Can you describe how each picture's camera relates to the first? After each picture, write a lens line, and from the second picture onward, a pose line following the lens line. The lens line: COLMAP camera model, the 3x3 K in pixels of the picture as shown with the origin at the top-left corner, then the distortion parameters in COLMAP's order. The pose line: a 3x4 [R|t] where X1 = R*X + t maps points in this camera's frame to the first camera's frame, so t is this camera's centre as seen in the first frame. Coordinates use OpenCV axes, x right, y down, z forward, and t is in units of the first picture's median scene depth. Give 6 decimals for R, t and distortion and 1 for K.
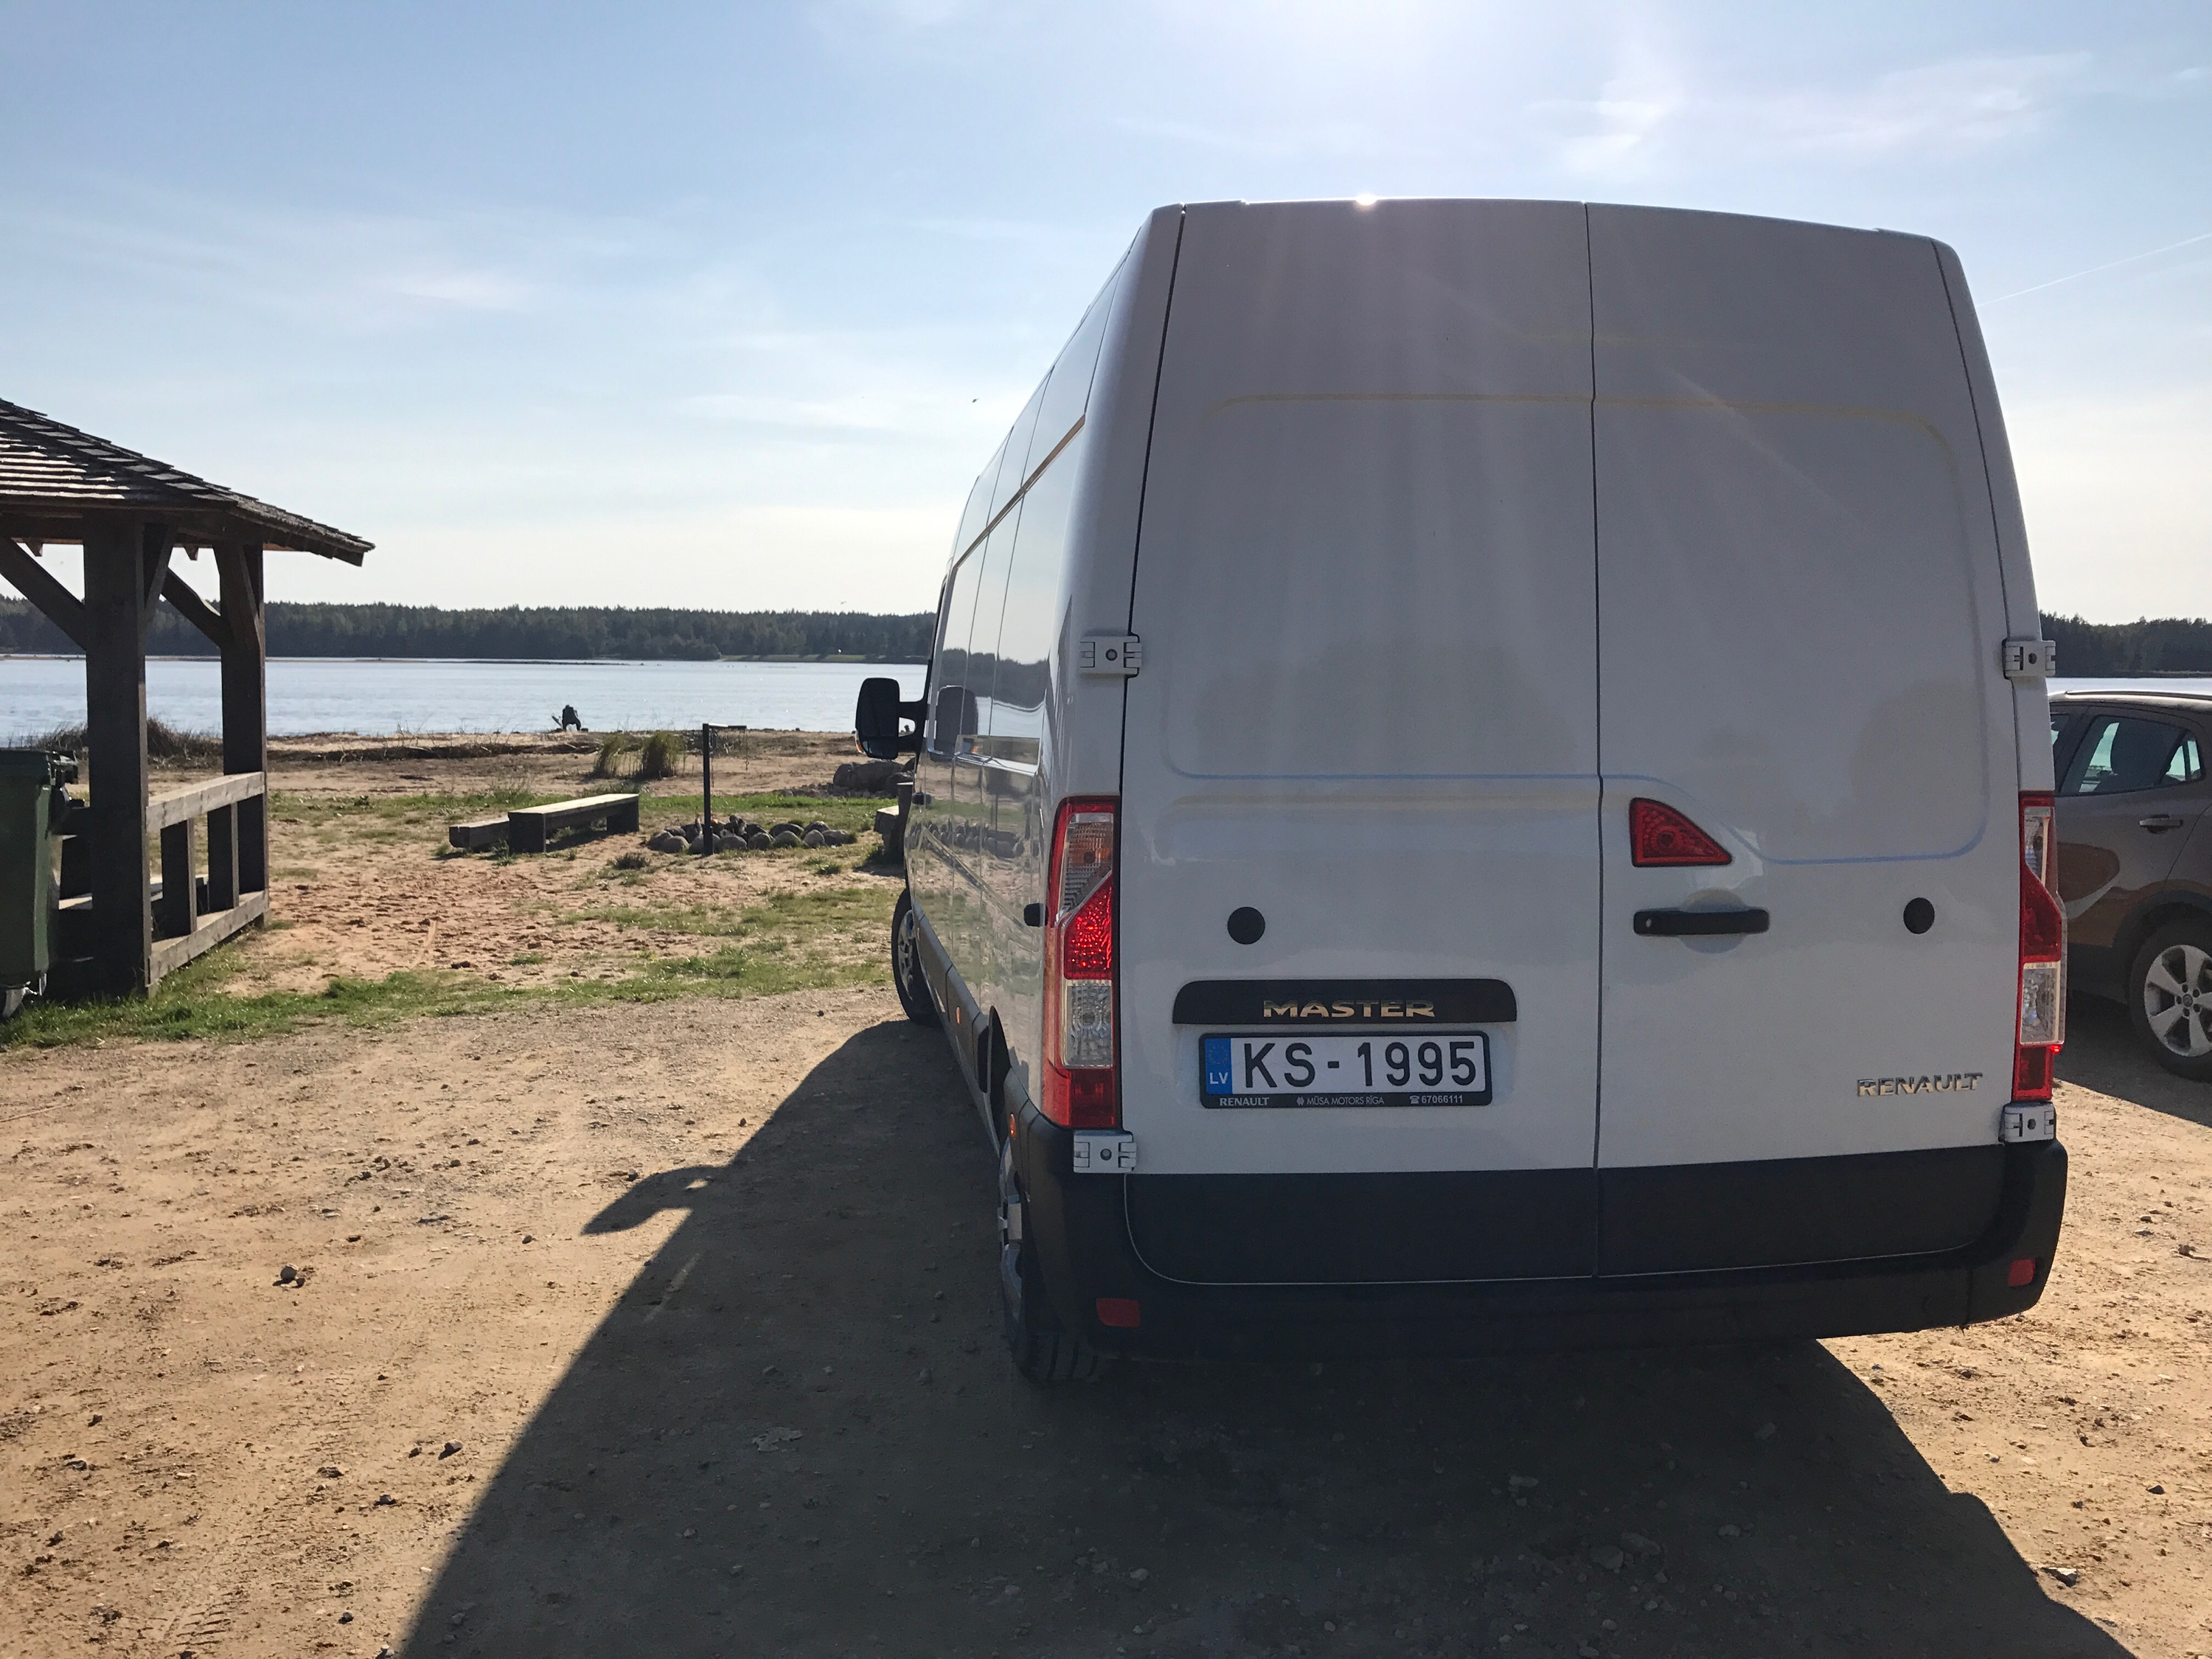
lens RADIAL K [[1906.5, 0, 1064.8], [0, 1906.5, 829.6], [0, 0, 1]] dist [-0.094231, 0.179901]
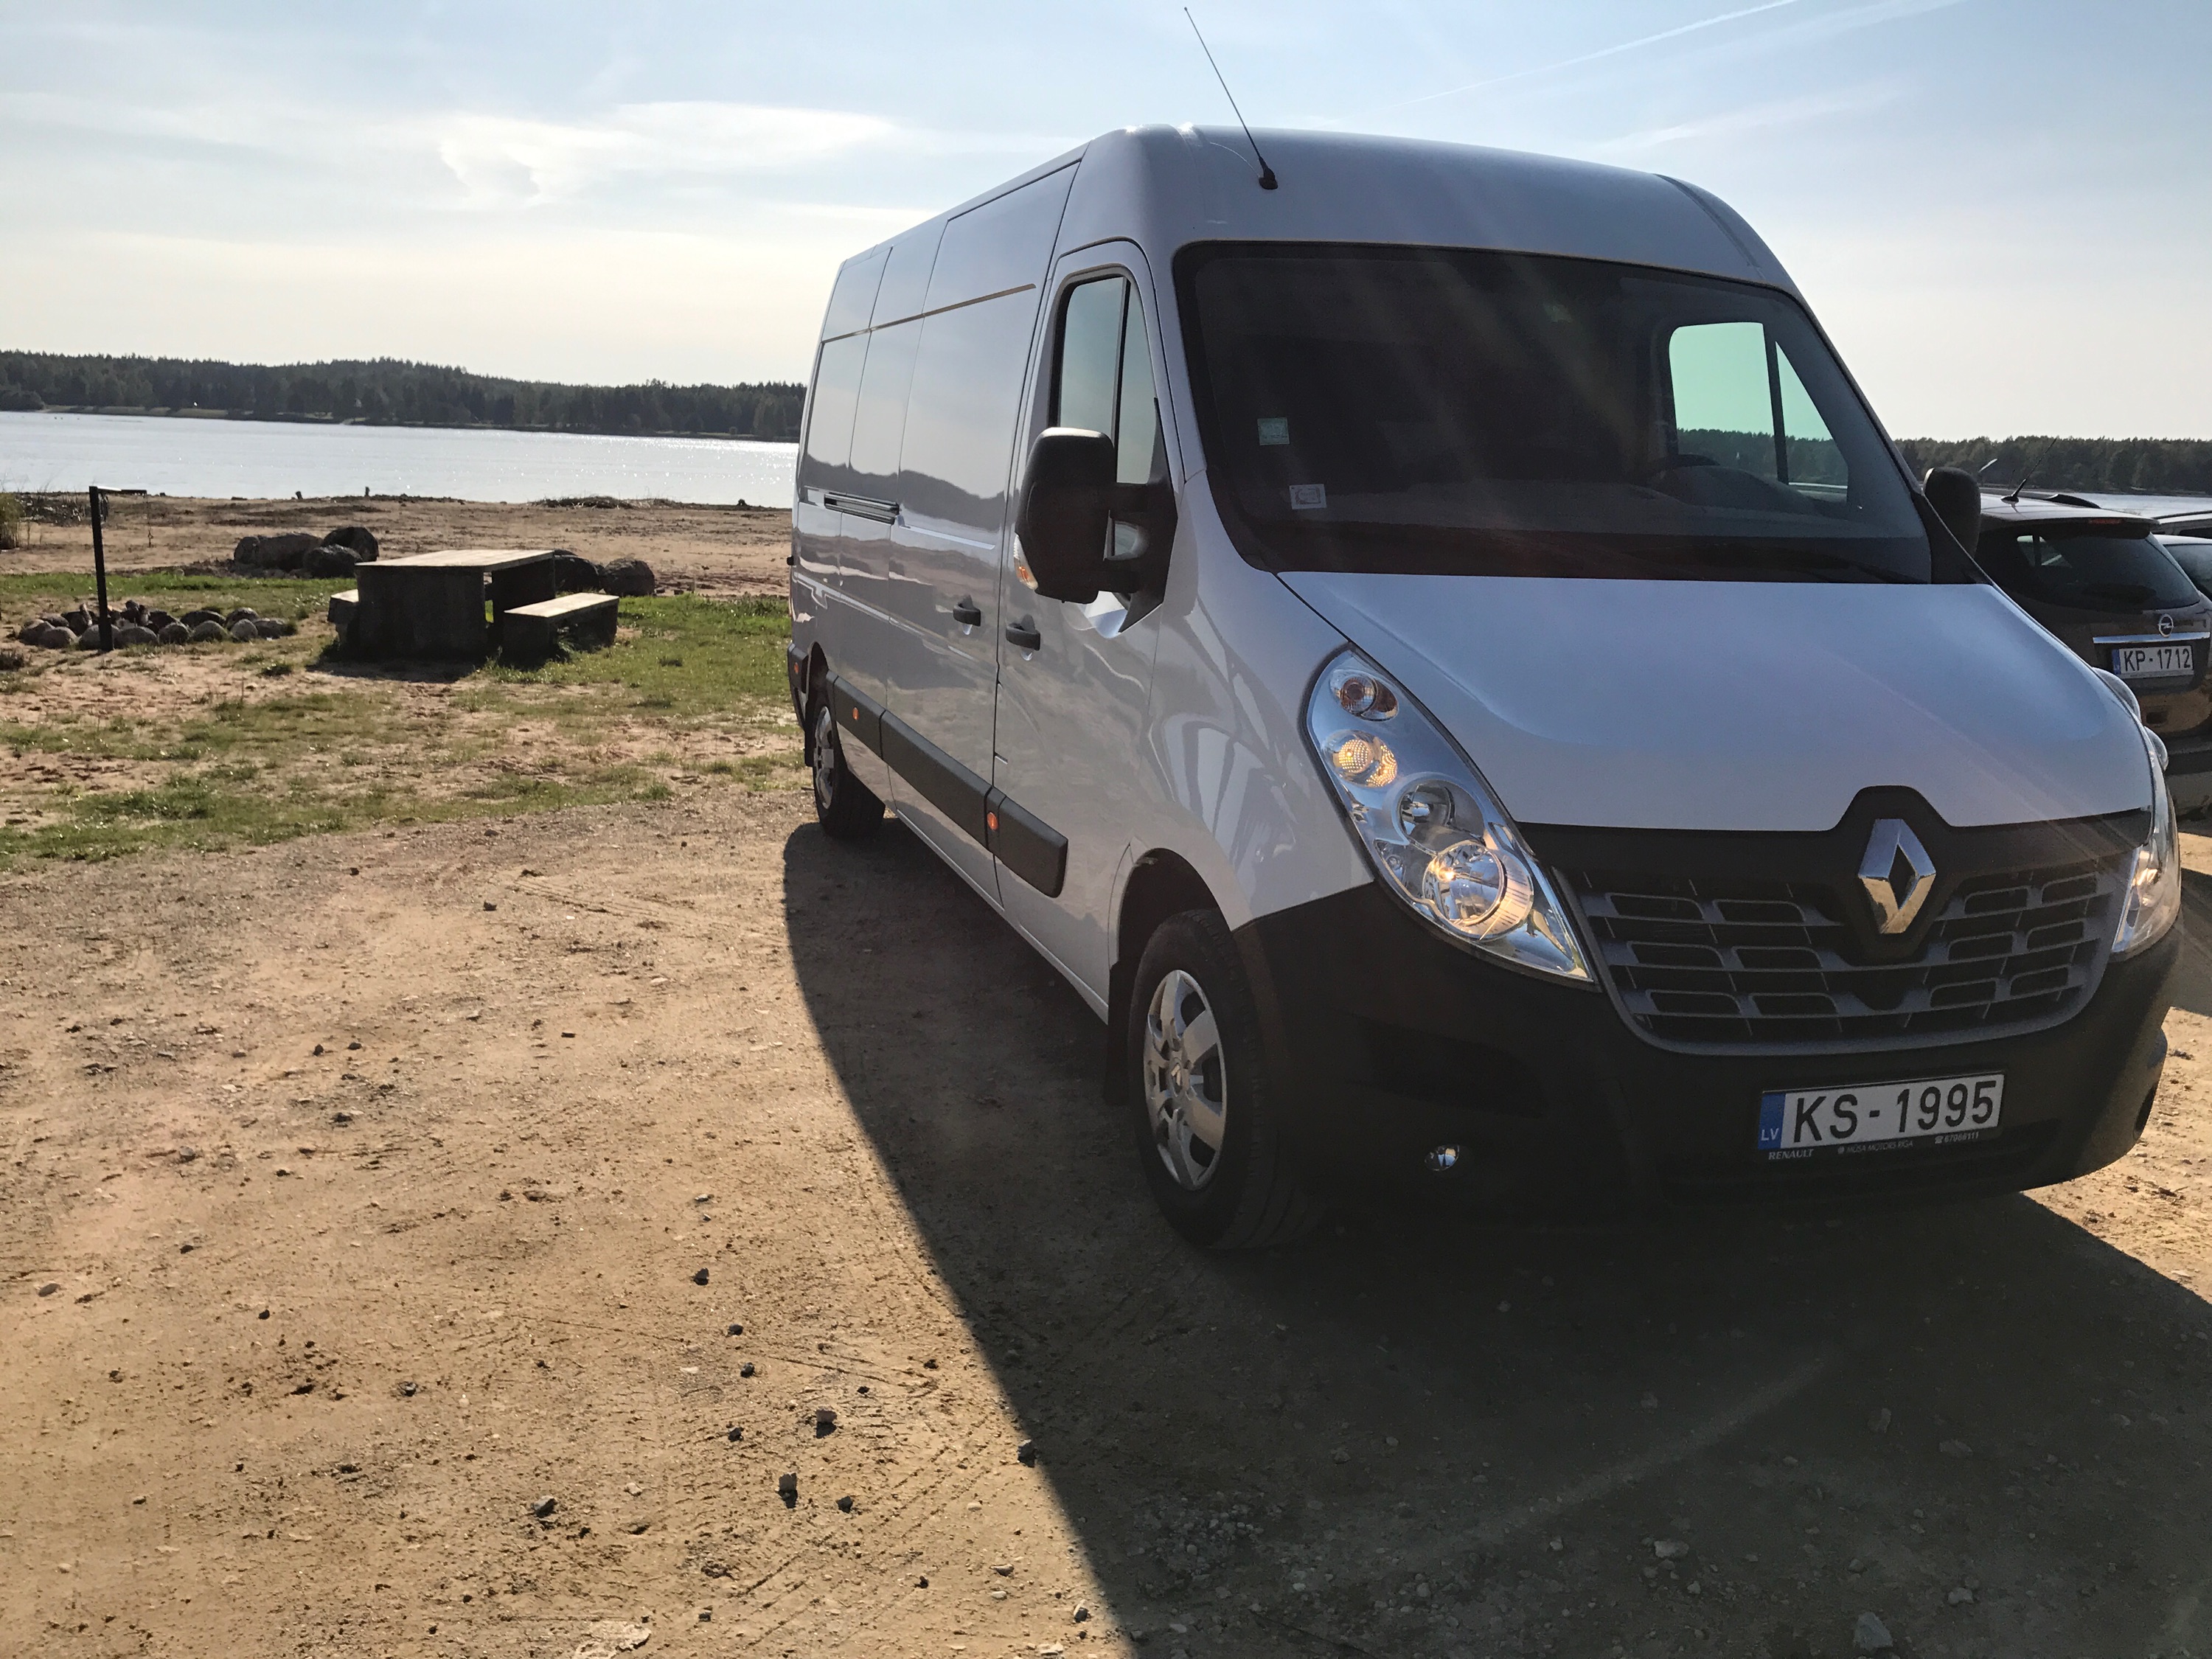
lens RADIAL K [[1906.5, 0, 1064.8], [0, 1906.5, 829.6], [0, 0, 1]] dist [-0.094231, 0.179901]
pose [[0.950048, -0.033933, 0.310252, -0.059730], [-0.002944, 0.993054, 0.117625, -0.008003], [-0.312089, -0.112663, 0.943349, 0.118555]]
